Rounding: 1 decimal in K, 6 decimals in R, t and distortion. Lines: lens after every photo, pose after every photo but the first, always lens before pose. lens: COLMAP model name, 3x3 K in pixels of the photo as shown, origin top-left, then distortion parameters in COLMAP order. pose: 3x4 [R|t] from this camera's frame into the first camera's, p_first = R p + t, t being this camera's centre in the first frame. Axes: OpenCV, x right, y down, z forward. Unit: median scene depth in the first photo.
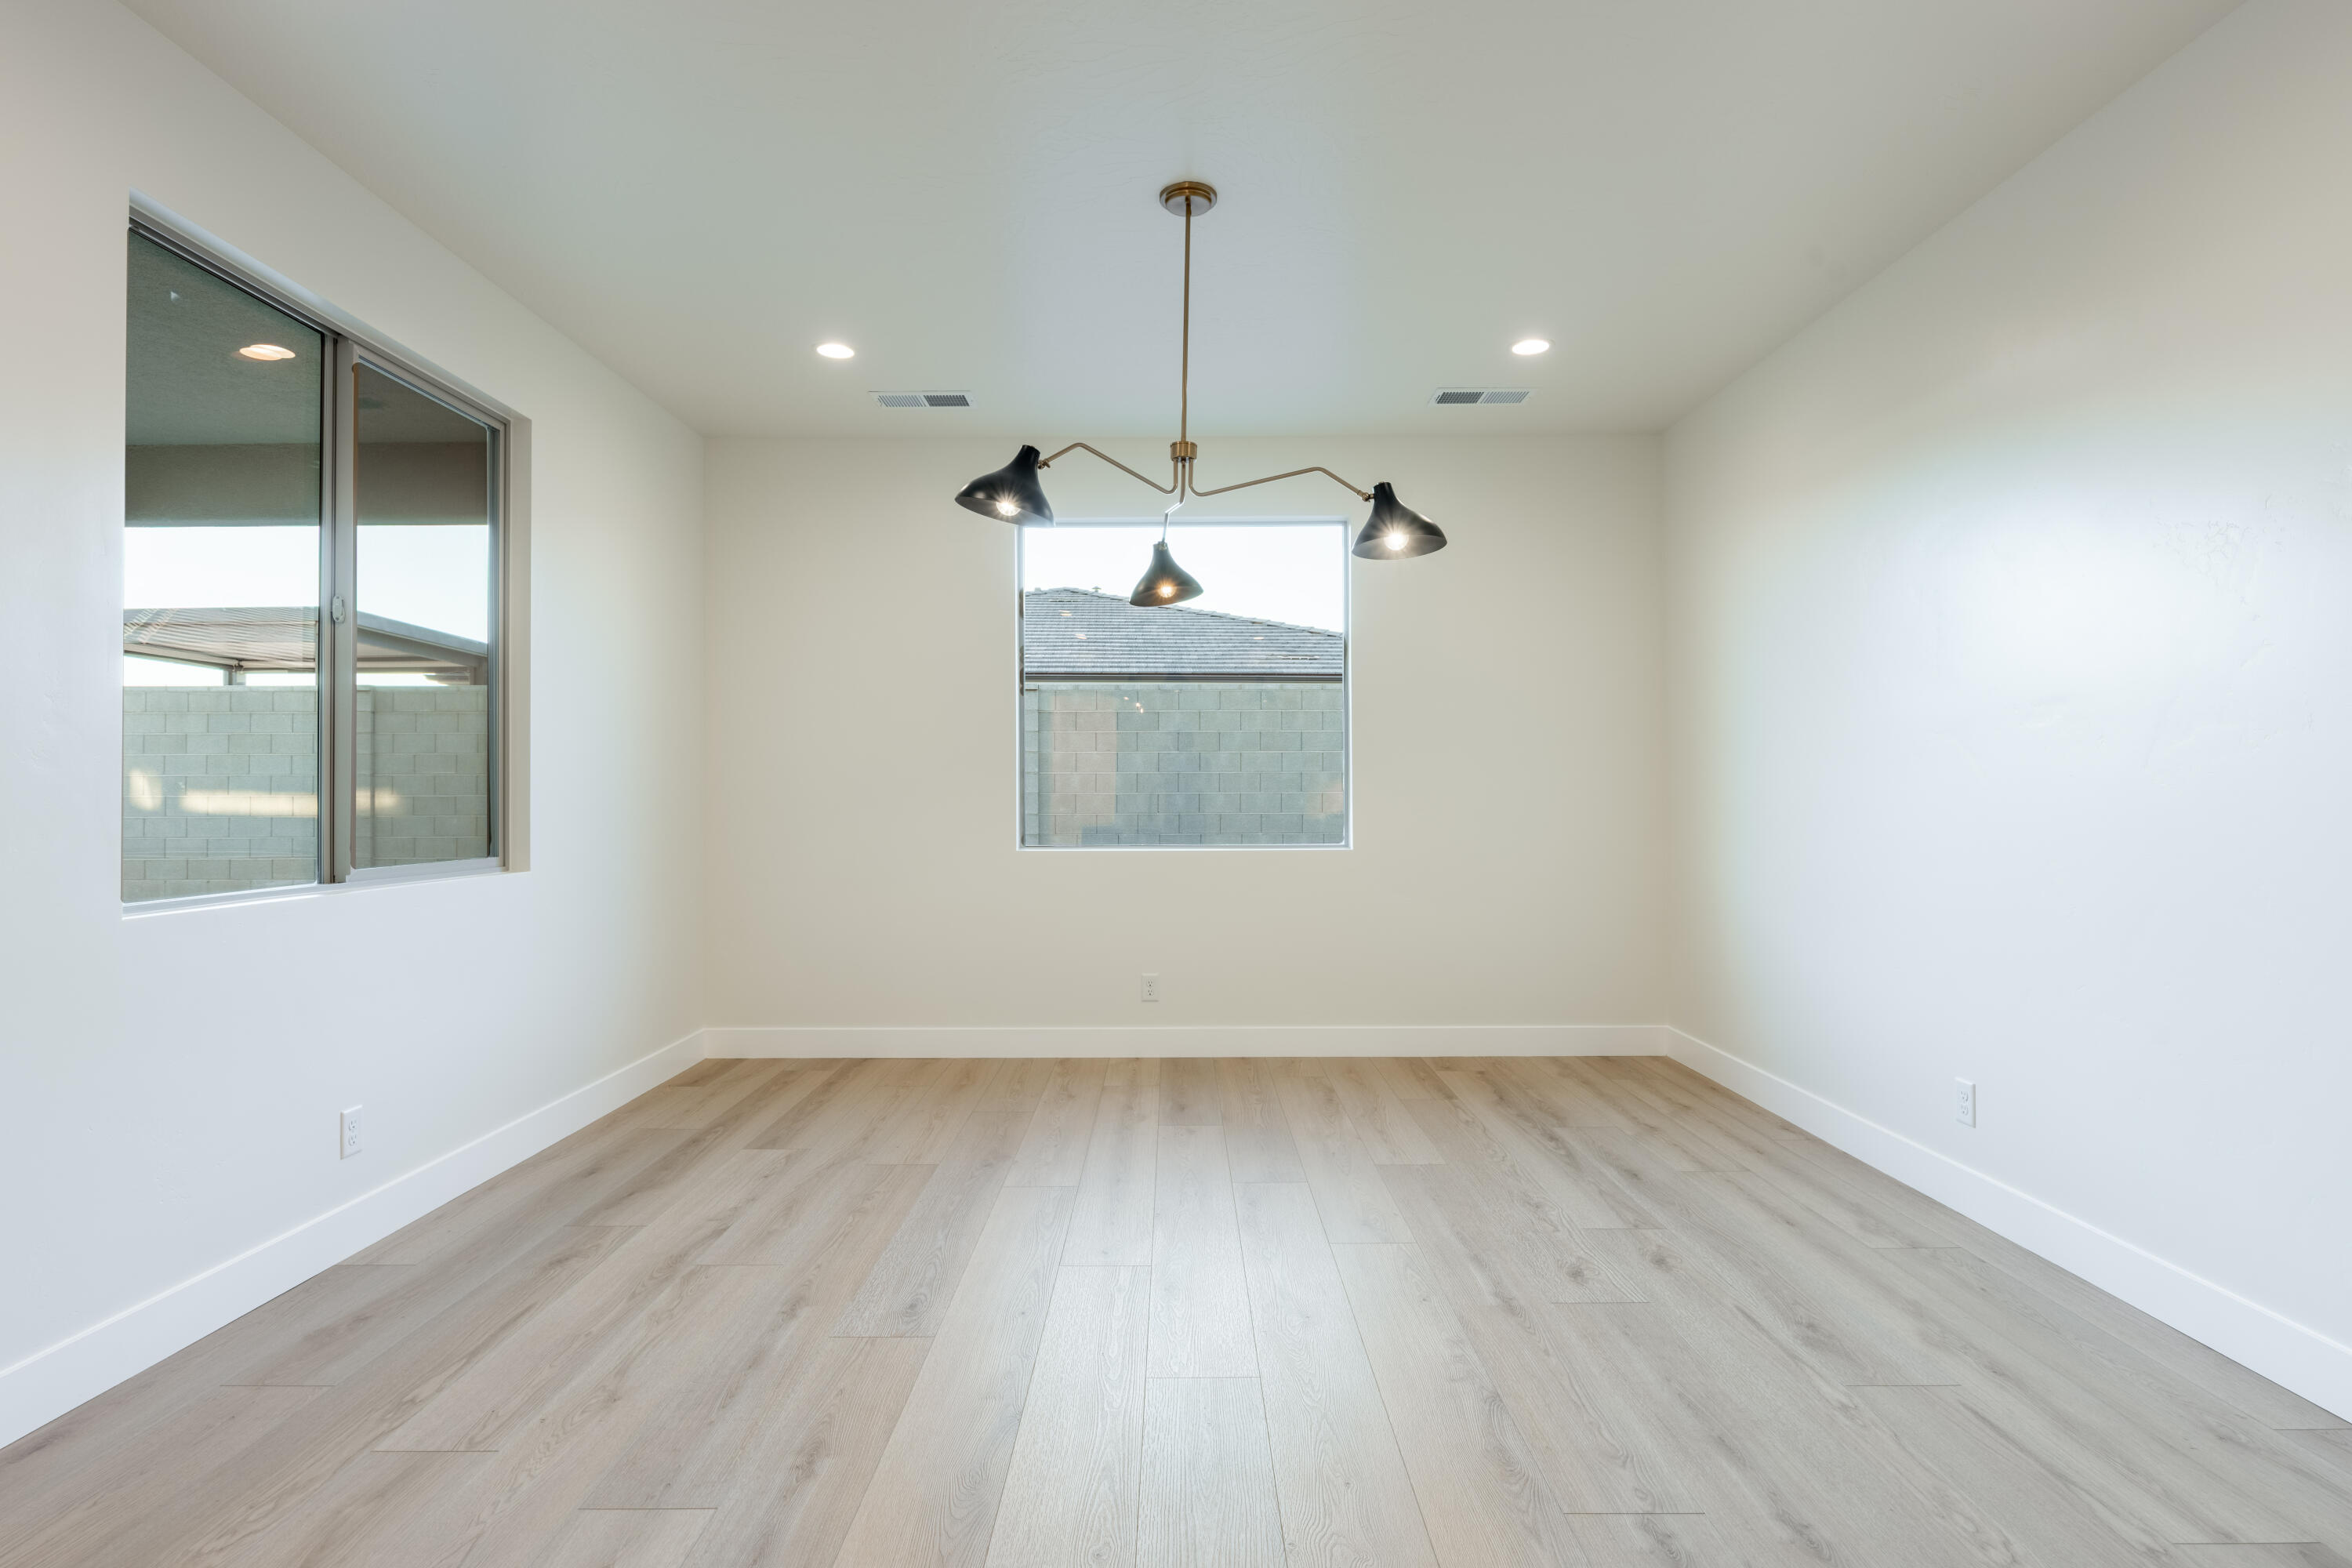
lens RADIAL K [[1195.3, 0, 1176.6], [0, 1195.3, 785.1], [0, 0, 1]] dist [-0.003507, -0.000325]
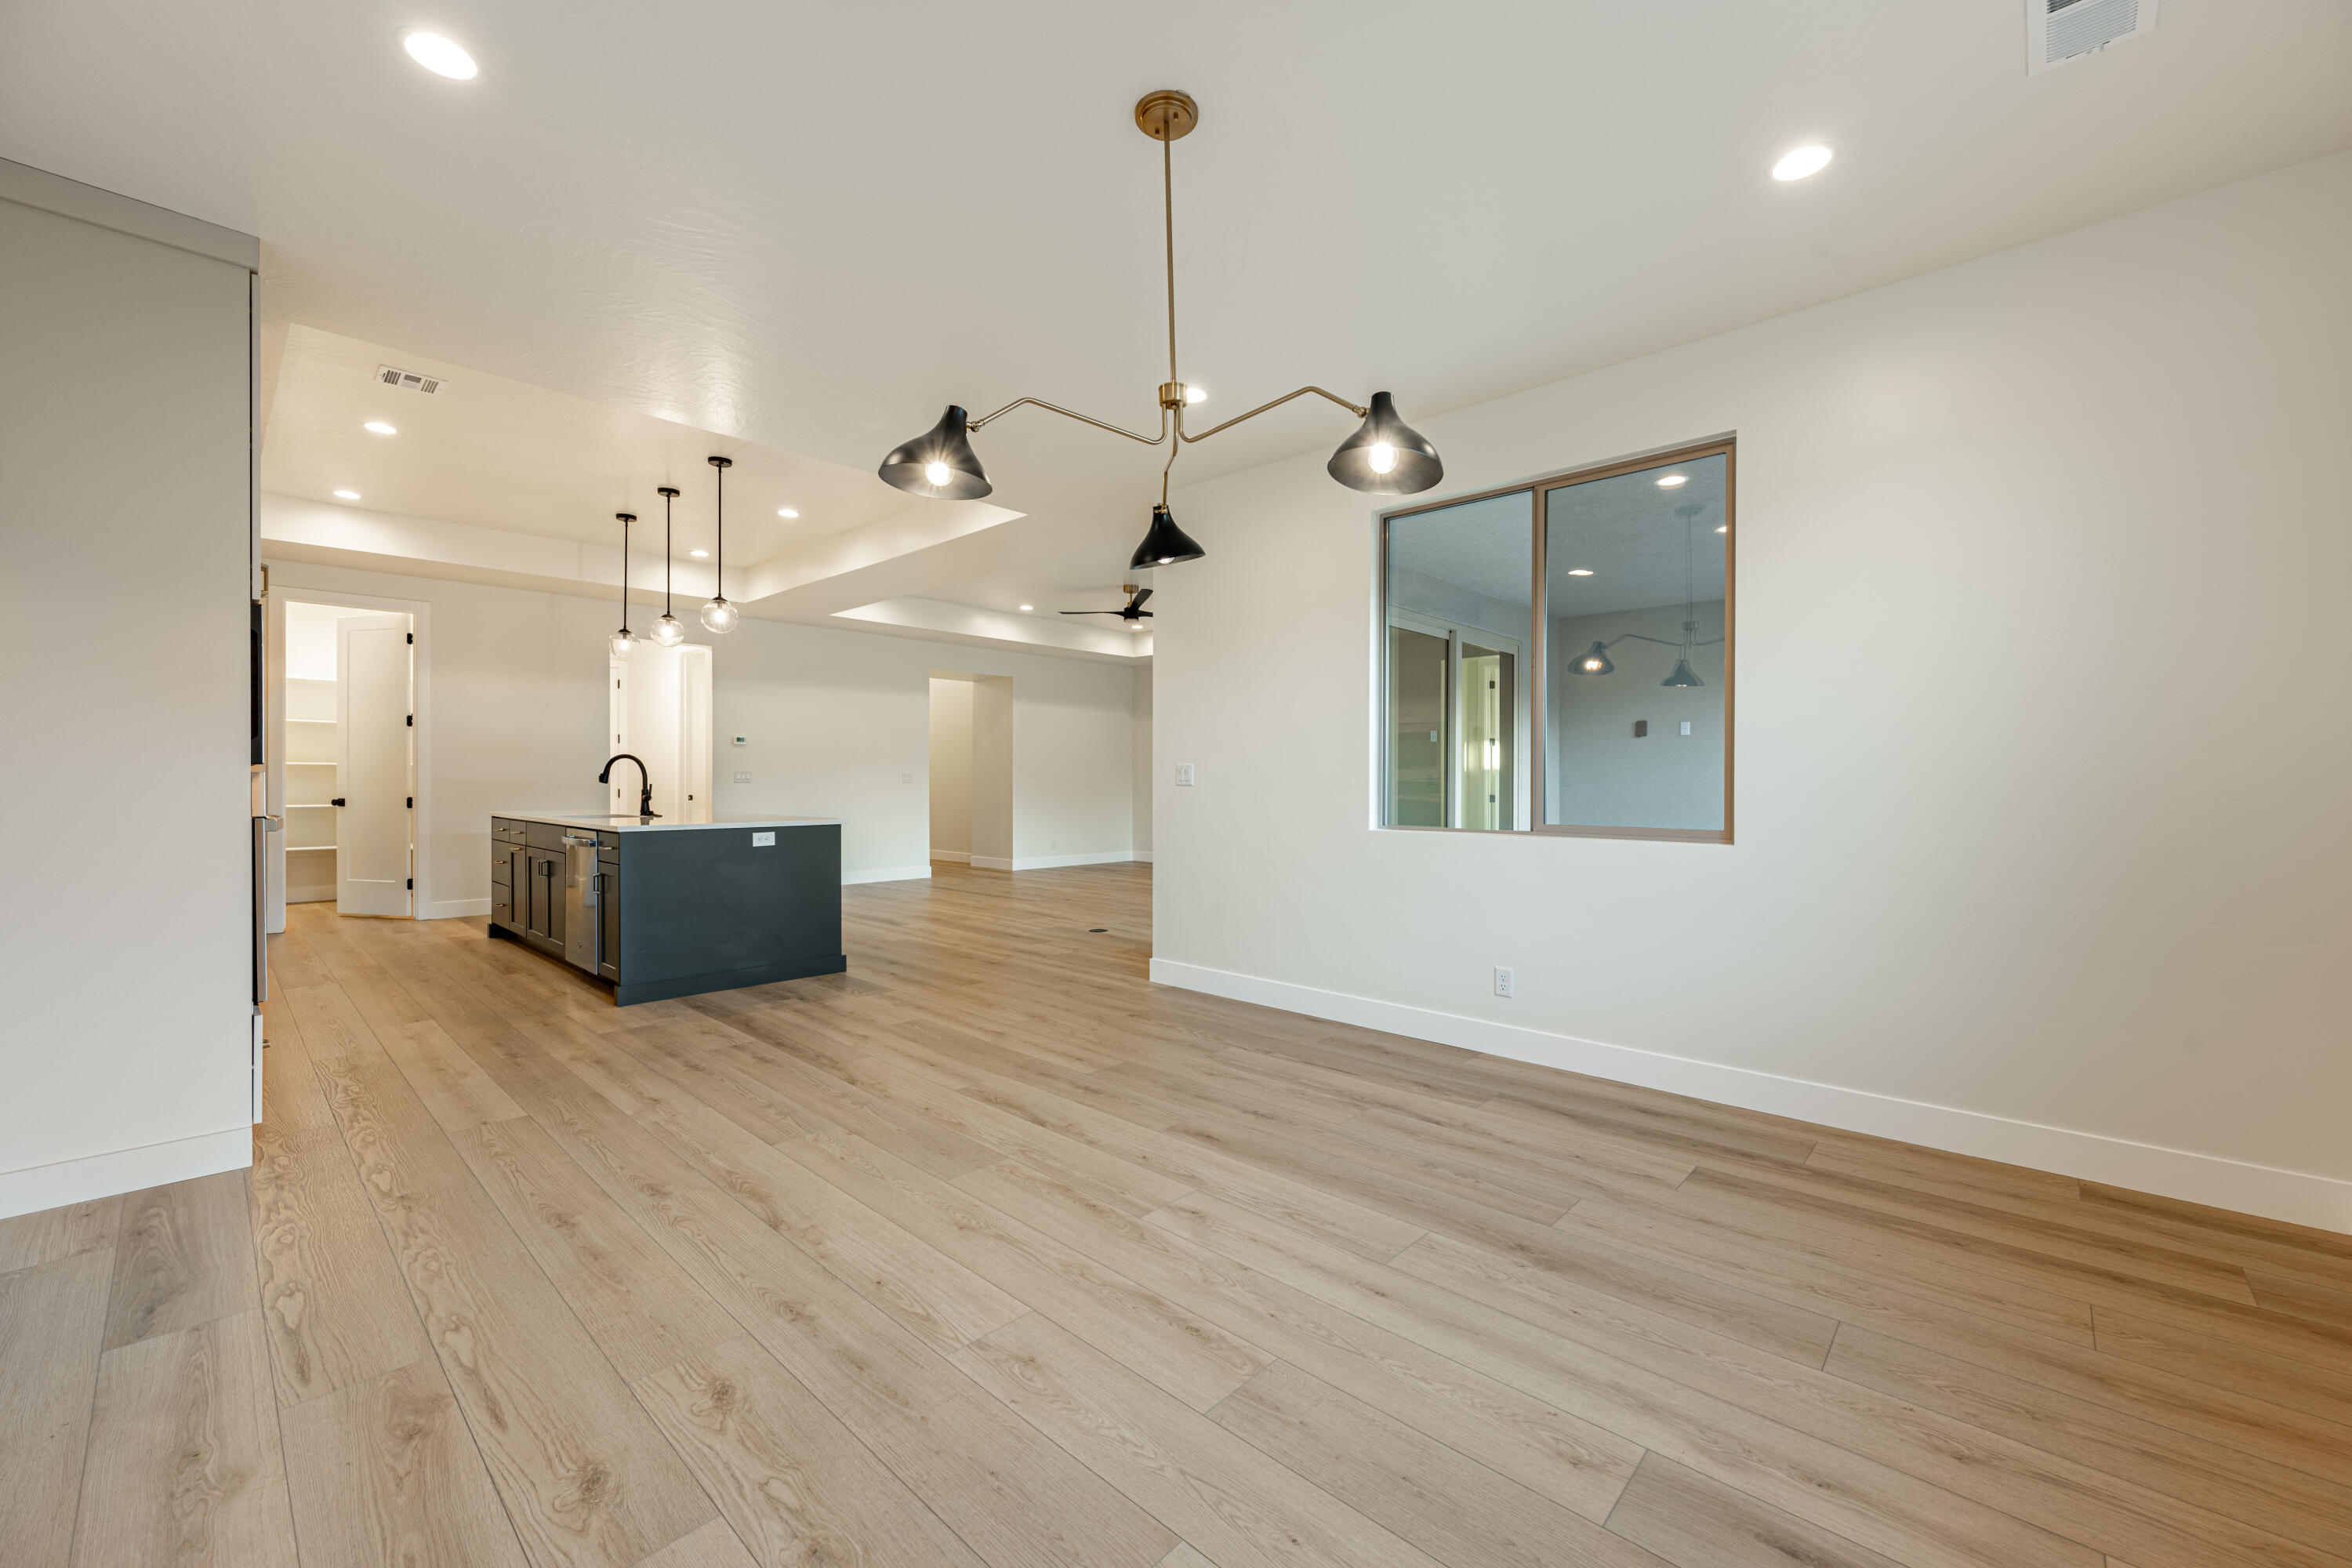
lens RADIAL K [[923.8, 0, 1176.9], [0, 923.8, 782.8], [0, 0, 1]] dist [-0.005427, 0.000928]
pose [[-0.682426, 0.004229, -0.730942, 0.597269], [0.006033, 0.999982, 0.000152, 0.015548], [0.730930, -0.004306, -0.682439, 1.705122]]
